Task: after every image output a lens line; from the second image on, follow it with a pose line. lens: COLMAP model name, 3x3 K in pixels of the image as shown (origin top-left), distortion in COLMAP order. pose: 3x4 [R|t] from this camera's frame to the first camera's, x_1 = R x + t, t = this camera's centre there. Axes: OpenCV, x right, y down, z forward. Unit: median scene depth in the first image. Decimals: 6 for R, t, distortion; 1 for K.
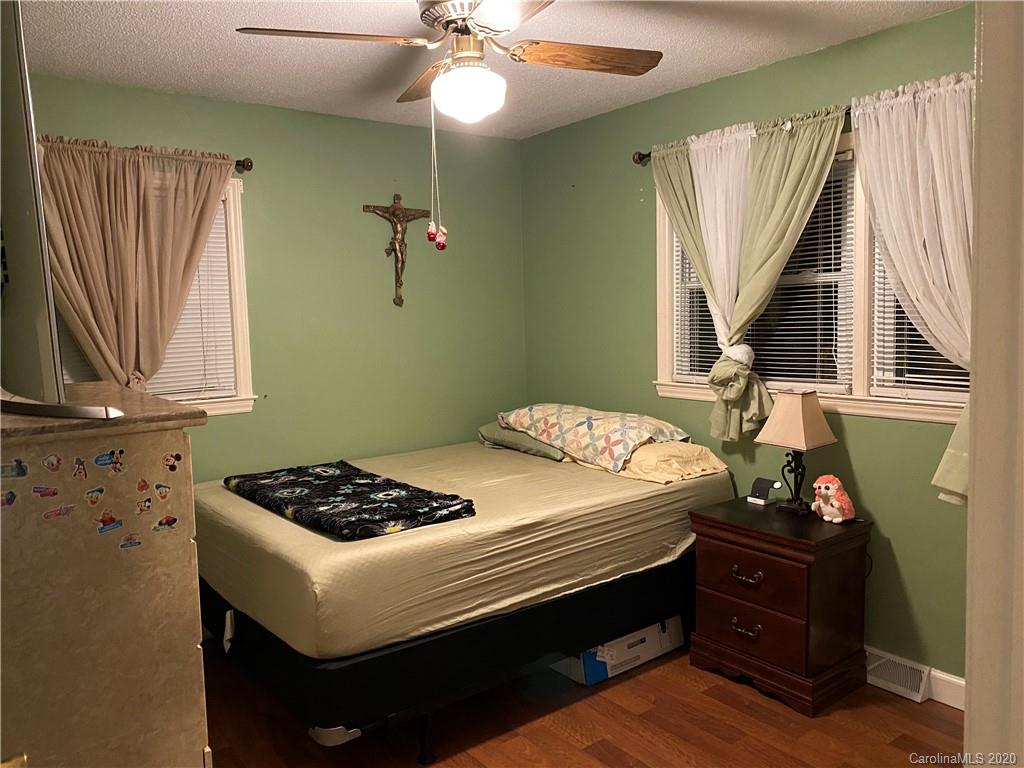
lens RADIAL K [[758.8, 0, 512.0], [0, 758.8, 384.0], [0, 0, 1]] dist [0.004412, 0.000563]
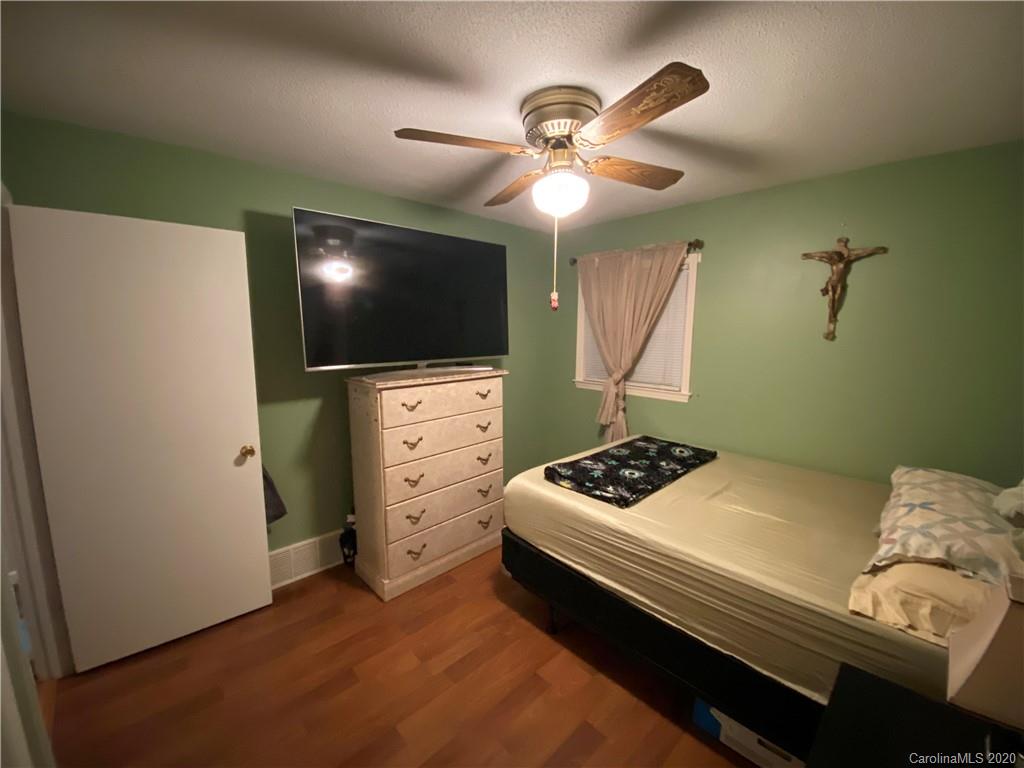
lens RADIAL K [[416.3, 0, 512.0], [0, 416.3, 384.0], [0, 0, 1]] dist [-0.016248, -0.000279]
pose [[0.113313, 0.162998, -0.980098, 0.535166], [-0.097204, 0.983538, 0.152332, -0.117113], [0.988793, 0.078008, 0.127292, 0.631097]]
